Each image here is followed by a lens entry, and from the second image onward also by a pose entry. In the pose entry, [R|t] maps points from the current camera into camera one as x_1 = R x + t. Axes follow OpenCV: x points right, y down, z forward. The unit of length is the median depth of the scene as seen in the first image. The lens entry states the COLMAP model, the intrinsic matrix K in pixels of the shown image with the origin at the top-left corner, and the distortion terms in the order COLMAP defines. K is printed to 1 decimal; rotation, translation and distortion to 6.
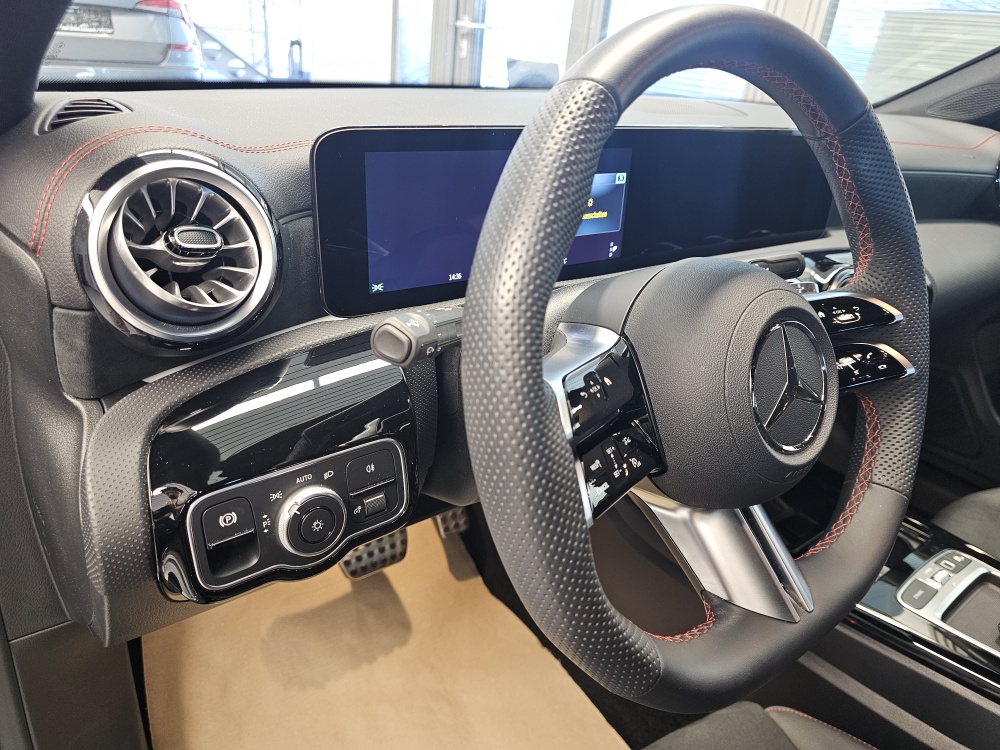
lens RADIAL K [[688.3, 0, 494.1], [0, 688.3, 371.2], [0, 0, 1]] dist [0.030886, -0.034640]
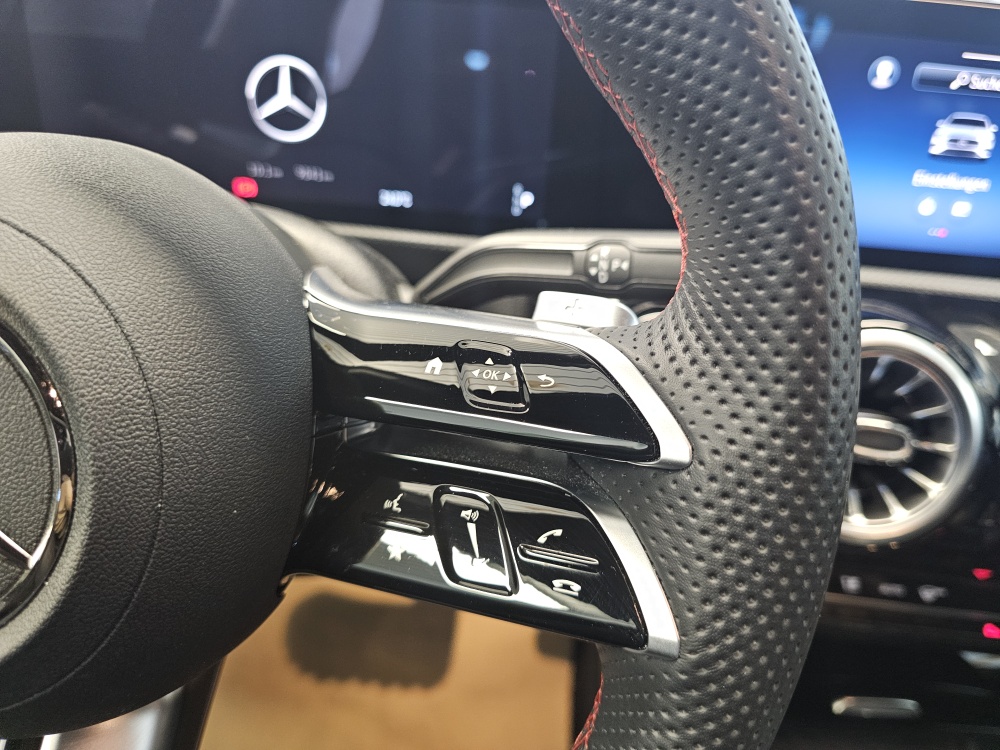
lens RADIAL K [[716.9, 0, 510.7], [0, 716.9, 374.5], [0, 0, 1]] dist [0.035821, -0.098828]
pose [[0.769945, 0.266076, -0.579989, 0.383029], [-0.271374, 0.959162, 0.079772, -0.061789], [0.577529, 0.095974, 0.810709, 0.383038]]
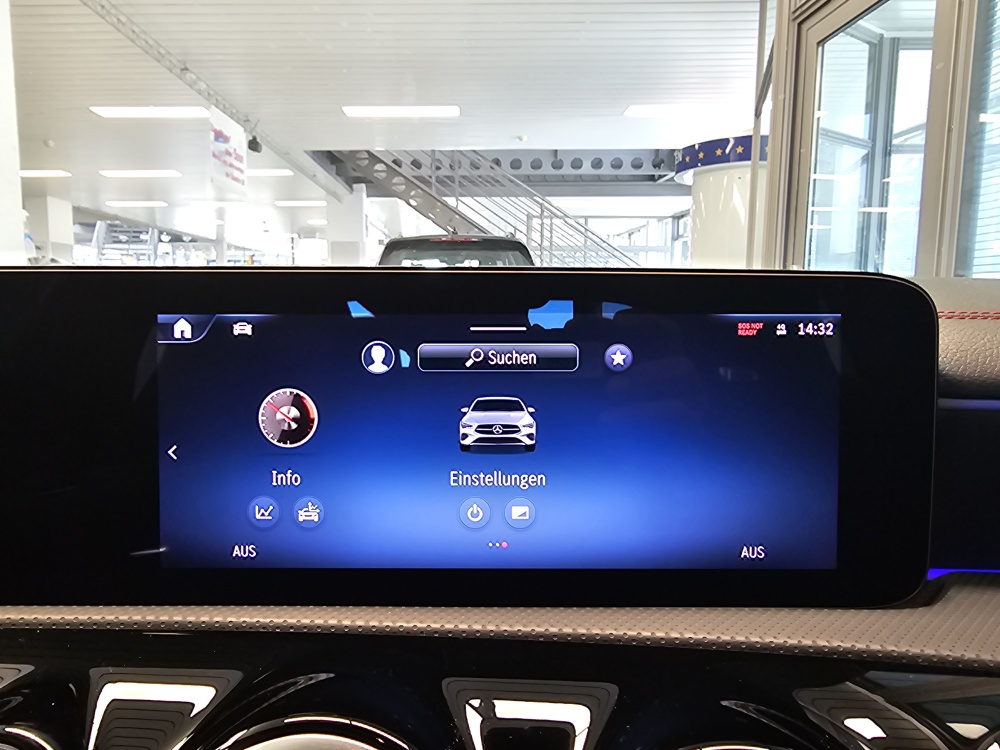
lens RADIAL K [[691.2, 0, 446.3], [0, 691.2, 373.3], [0, 0, 1]] dist [0.000253, 0.001629]
pose [[0.796840, -0.027836, -0.603548, 0.473165], [-0.196317, 0.932806, -0.302211, -0.145289], [0.571406, 0.359301, 0.737833, 0.581613]]
